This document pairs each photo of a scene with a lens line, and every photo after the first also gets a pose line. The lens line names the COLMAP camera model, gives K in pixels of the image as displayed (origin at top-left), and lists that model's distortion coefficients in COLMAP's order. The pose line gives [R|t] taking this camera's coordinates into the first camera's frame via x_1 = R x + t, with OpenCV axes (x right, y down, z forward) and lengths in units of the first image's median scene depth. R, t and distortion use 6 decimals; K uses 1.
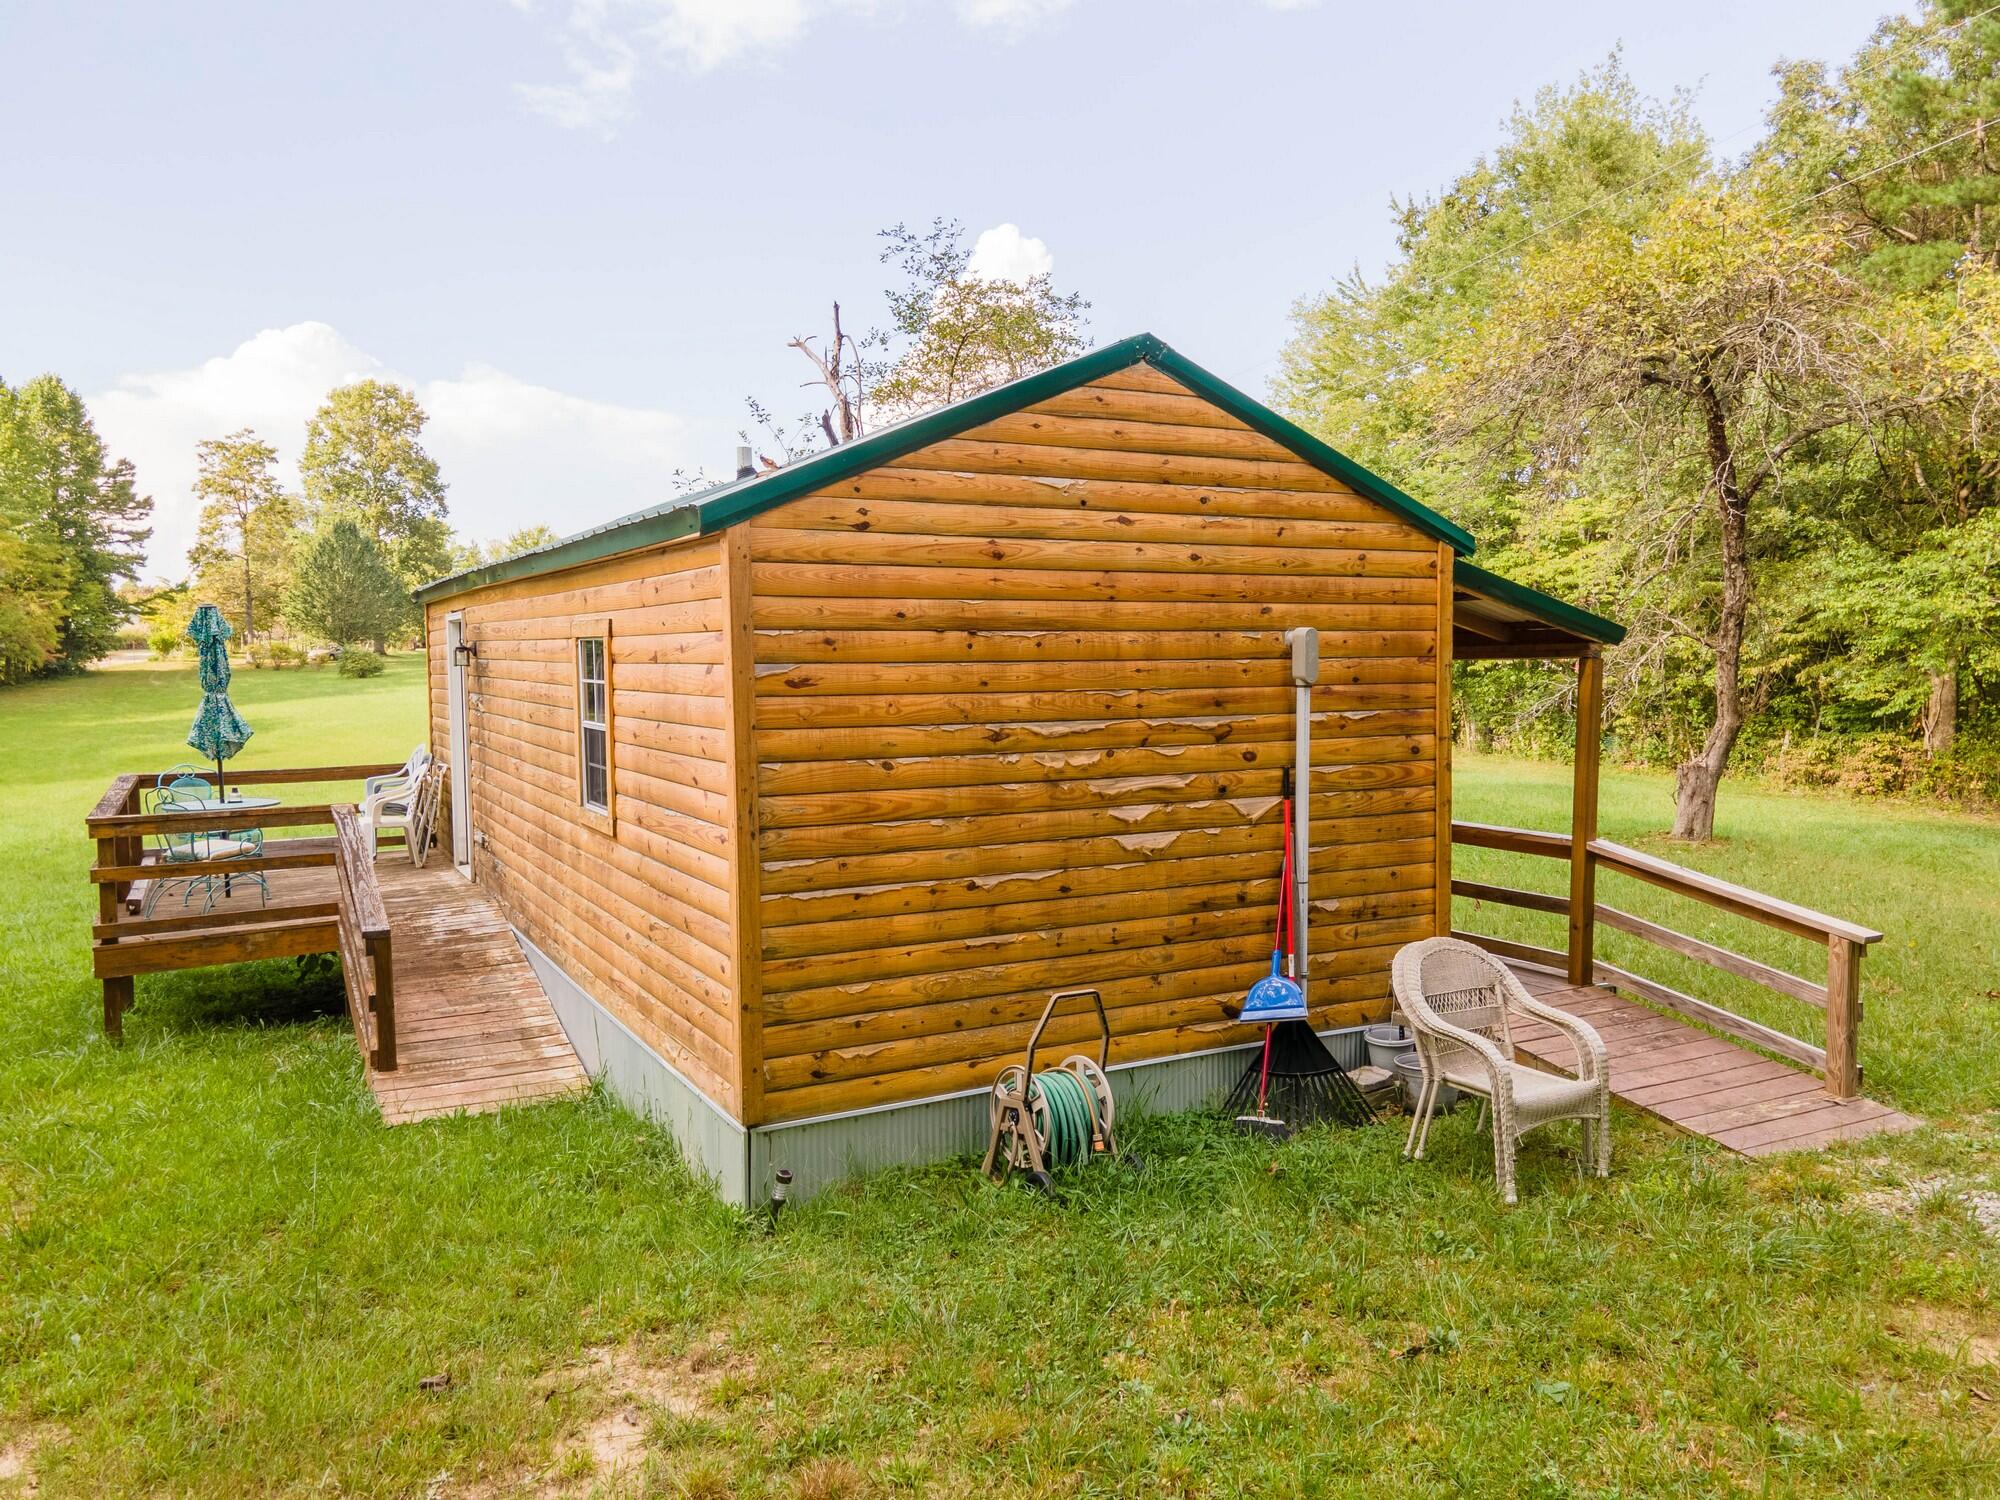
lens RADIAL K [[1463.6, 0, 997.2], [0, 1463.6, 760.5], [0, 0, 1]] dist [0.024542, 0.002556]
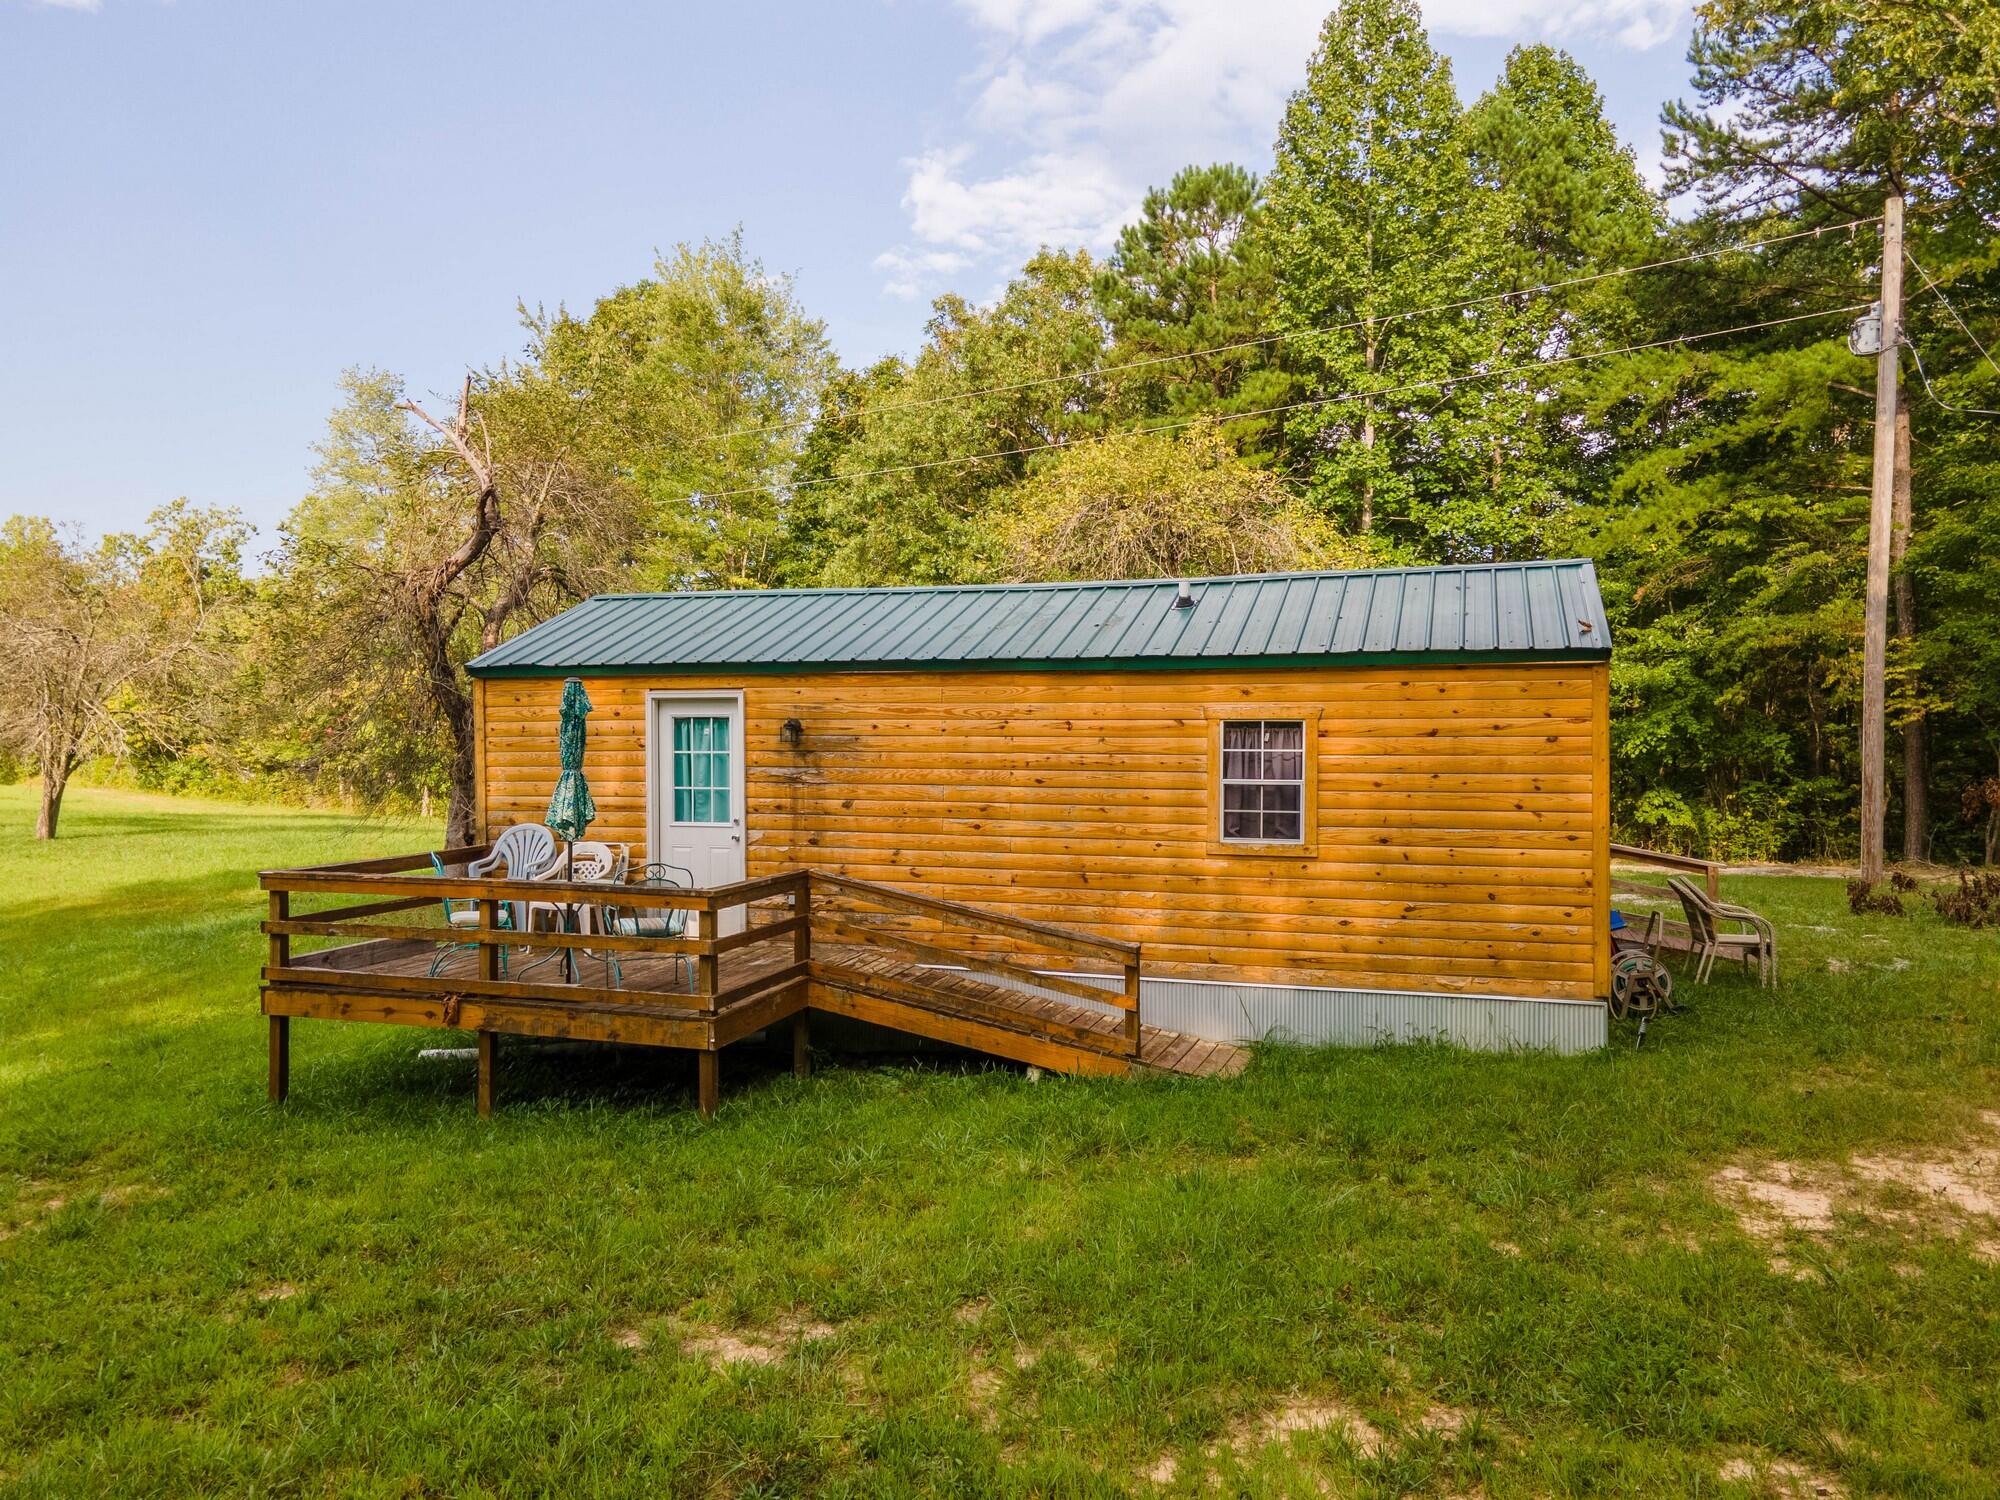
lens RADIAL K [[1463.6, 0, 1013.4], [0, 1463.6, 760.7], [0, 0, 1]] dist [0.024542, 0.002556]
pose [[0.713983, -0.006612, 0.700132, -1.368700], [0.045509, 0.998279, -0.036982, -0.002566], [-0.698682, 0.058267, 0.713055, 0.157217]]
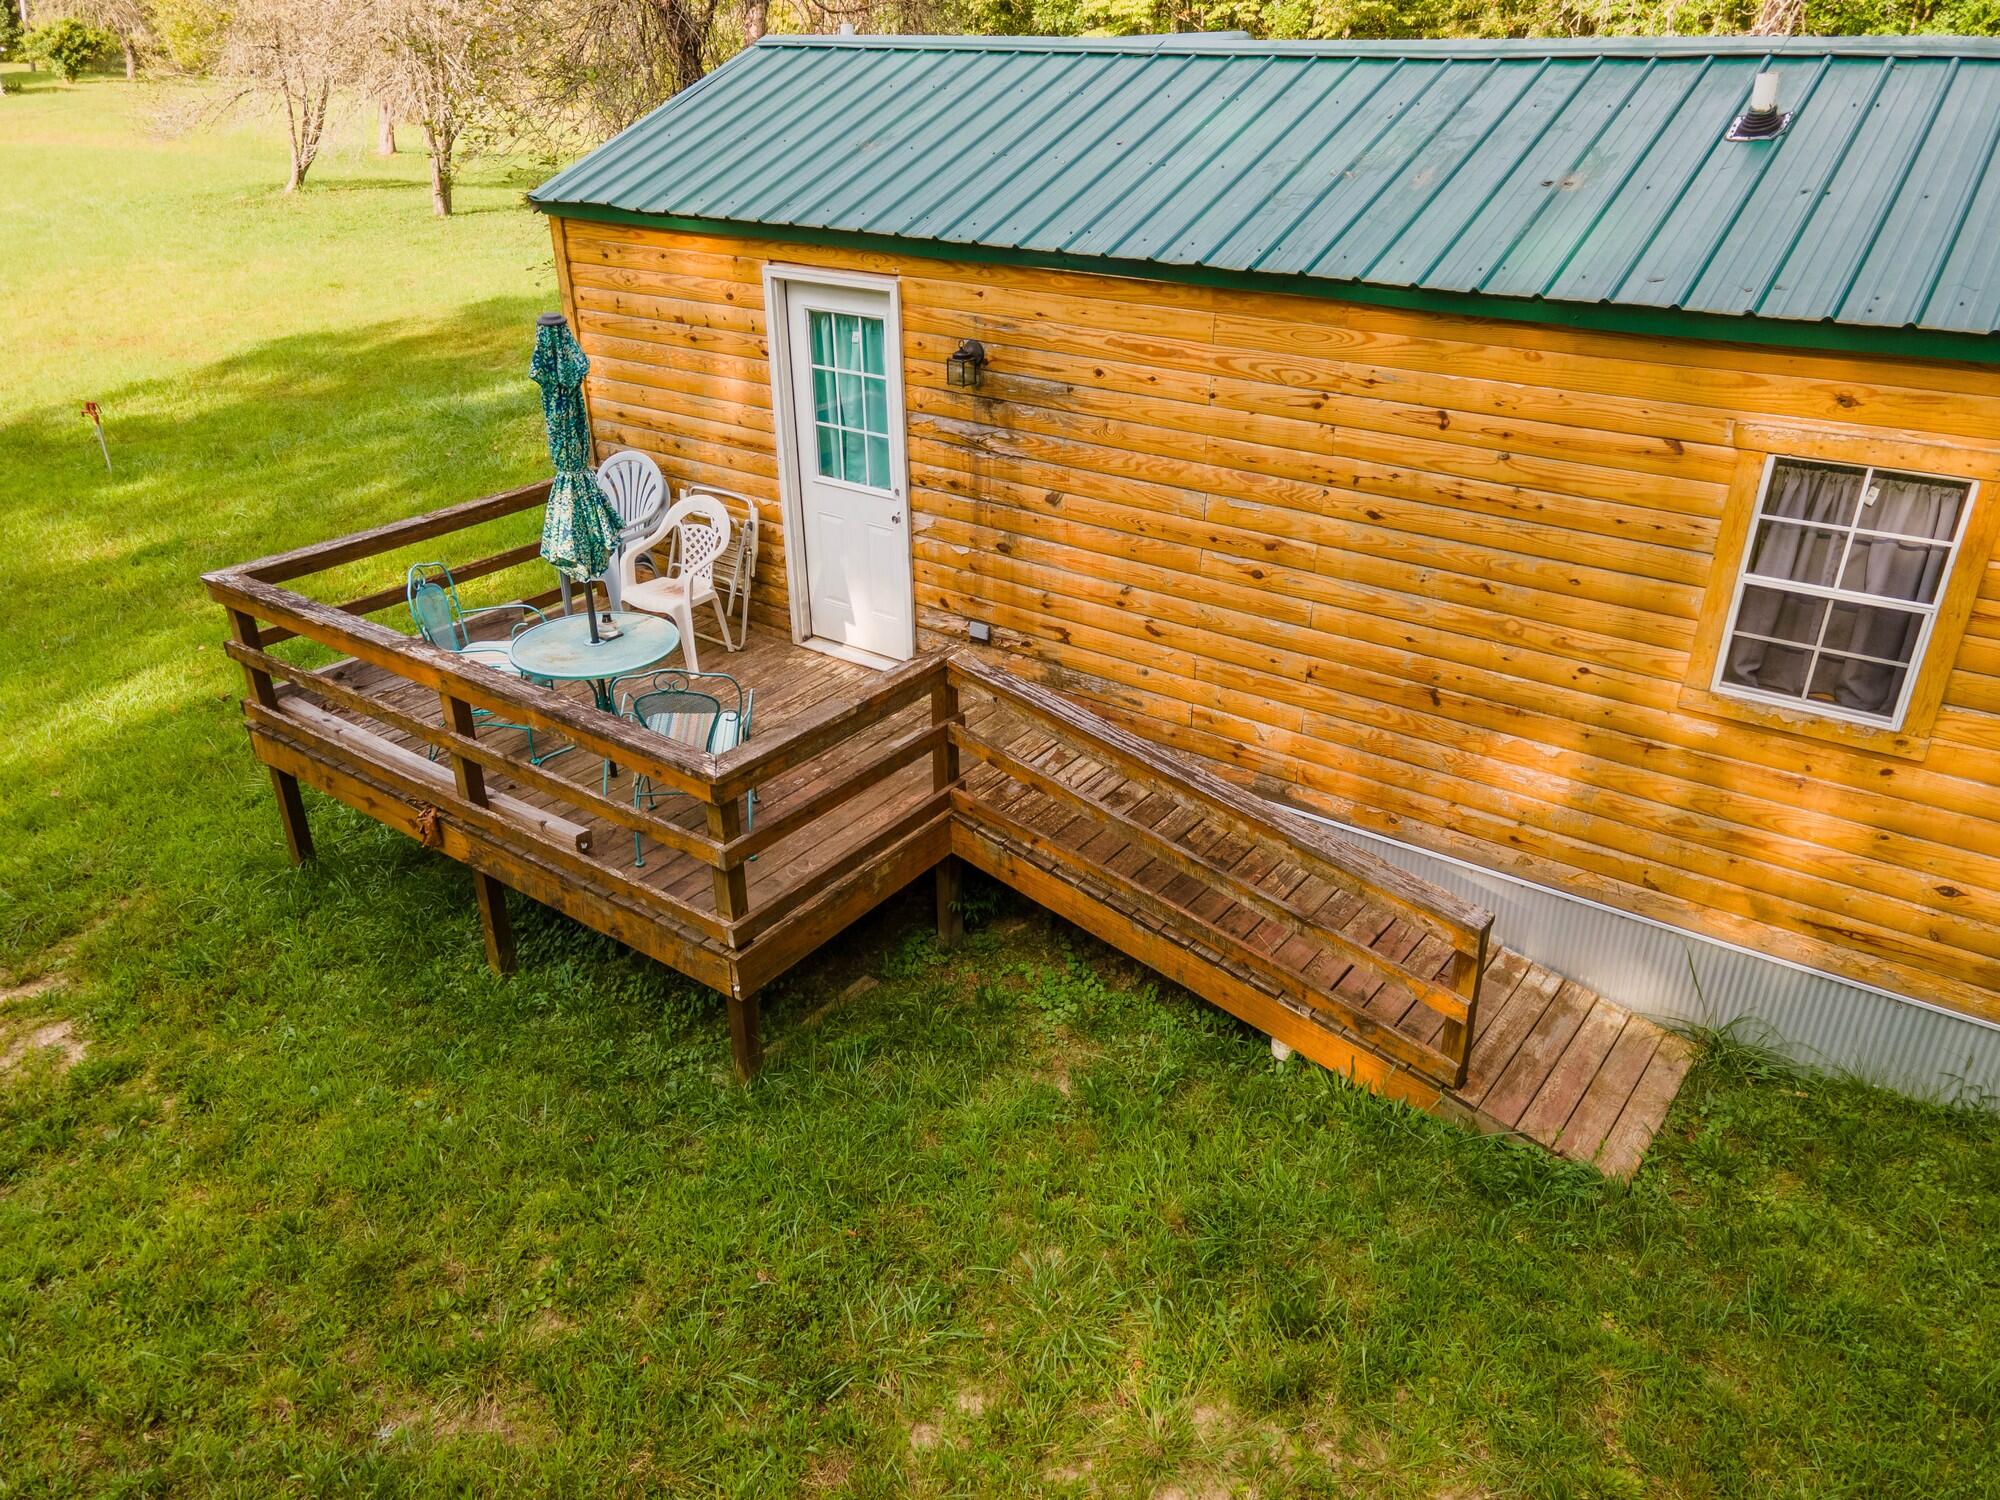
lens RADIAL K [[1463.6, 0, 993.2], [0, 1463.6, 769.2], [0, 0, 1]] dist [0.024542, 0.002556]
pose [[0.903206, -0.198006, 0.380805, -0.859258], [0.033840, 0.917319, 0.396713, -0.221608], [-0.427871, -0.345427, 0.835228, 0.548408]]
